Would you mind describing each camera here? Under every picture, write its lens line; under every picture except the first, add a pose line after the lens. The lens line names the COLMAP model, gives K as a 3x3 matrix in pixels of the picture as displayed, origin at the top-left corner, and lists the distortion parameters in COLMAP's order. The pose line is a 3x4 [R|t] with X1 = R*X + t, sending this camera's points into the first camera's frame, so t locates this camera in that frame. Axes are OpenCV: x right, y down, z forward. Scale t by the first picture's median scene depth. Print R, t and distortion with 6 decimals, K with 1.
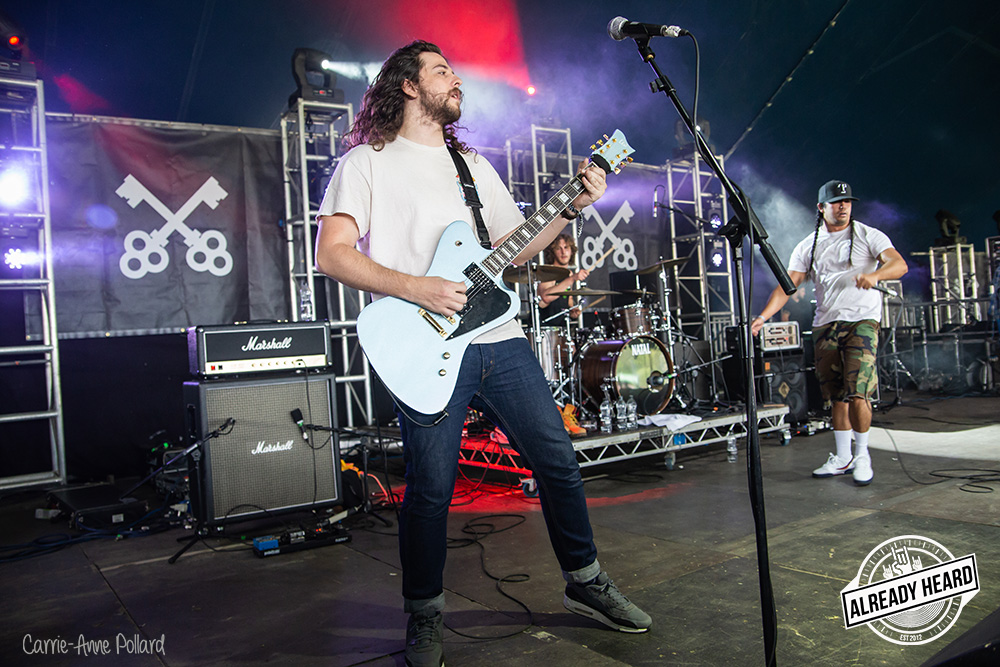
lens RADIAL K [[814.0, 0, 526.4], [0, 814.0, 324.4], [0, 0, 1]] dist [-0.117173, 0.094572]
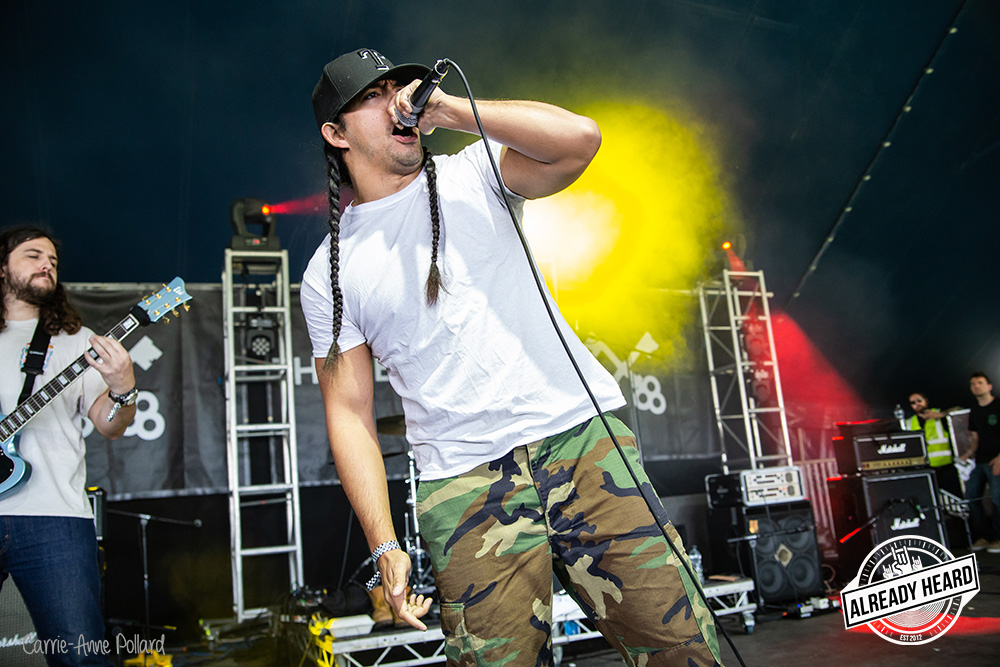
lens RADIAL K [[850.4, 0, 501.0], [0, 850.4, 322.7], [0, 0, 1]] dist [-0.100423, 0.123217]
pose [[0.971978, -0.075181, -0.222725, 0.253999], [0.033806, 0.982334, -0.184059, 0.000220], [0.232628, 0.171372, 0.957348, 0.125686]]
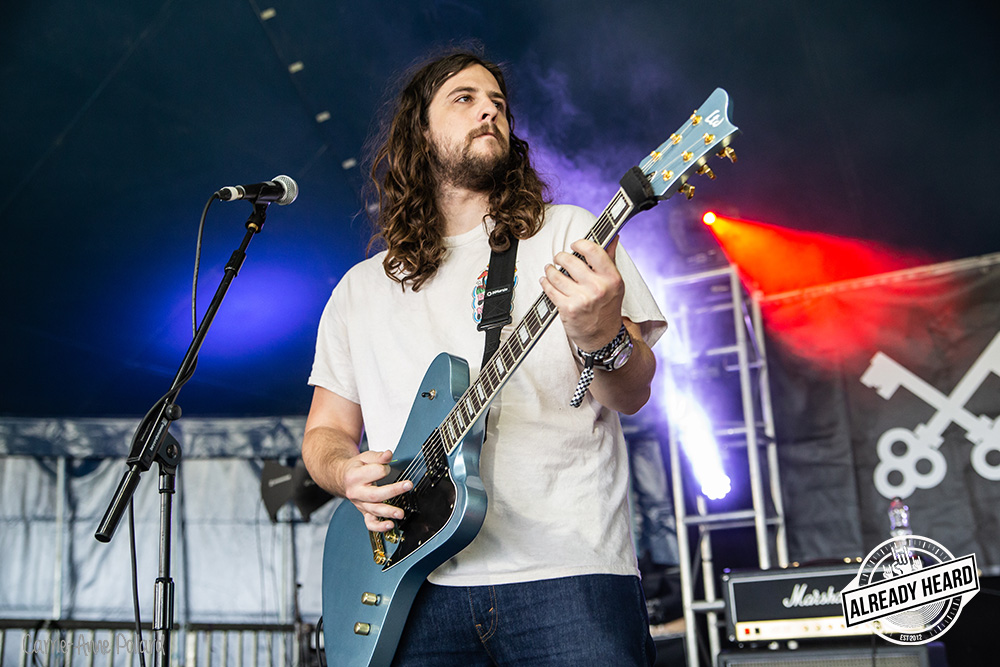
lens RADIAL K [[1167.7, 0, 498.0], [0, 1167.7, 363.4], [0, 0, 1]] dist [0.014056, 0.012641]
pose [[0.467876, -0.174239, -0.866448, 0.239162], [0.027722, 0.982785, -0.182664, 0.003438], [0.883359, 0.061444, 0.464652, 0.195534]]
